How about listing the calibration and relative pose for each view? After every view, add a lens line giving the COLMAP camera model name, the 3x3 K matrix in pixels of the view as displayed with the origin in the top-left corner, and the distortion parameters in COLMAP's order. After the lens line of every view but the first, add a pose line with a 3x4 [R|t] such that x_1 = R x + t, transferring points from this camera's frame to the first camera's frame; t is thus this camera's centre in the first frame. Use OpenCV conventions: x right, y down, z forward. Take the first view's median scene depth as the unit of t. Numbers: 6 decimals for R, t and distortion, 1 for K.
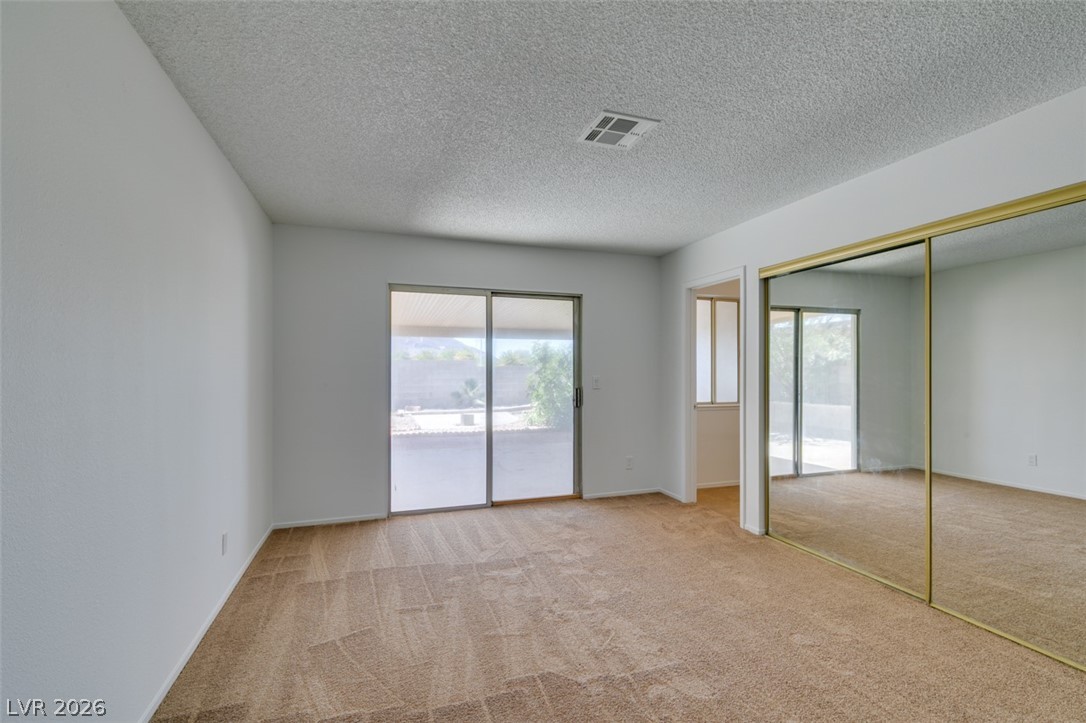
lens RADIAL K [[484.2, 0, 542.3], [0, 484.2, 367.8], [0, 0, 1]] dist [0.000645, -0.001072]
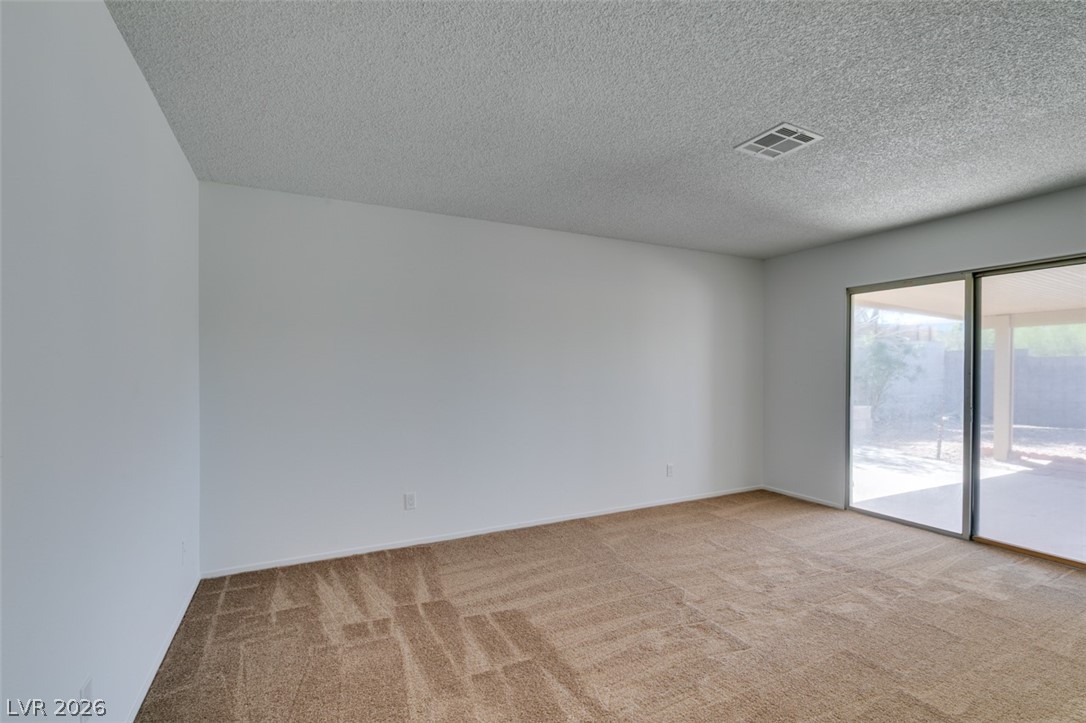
lens RADIAL K [[484.2, 0, 542.9], [0, 484.2, 366.9], [0, 0, 1]] dist [0.000645, -0.001072]
pose [[0.138308, -0.004749, -0.990378, 0.703060], [0.004164, 0.999982, -0.004213, -0.001606], [0.990380, -0.003542, 0.138326, 0.220770]]
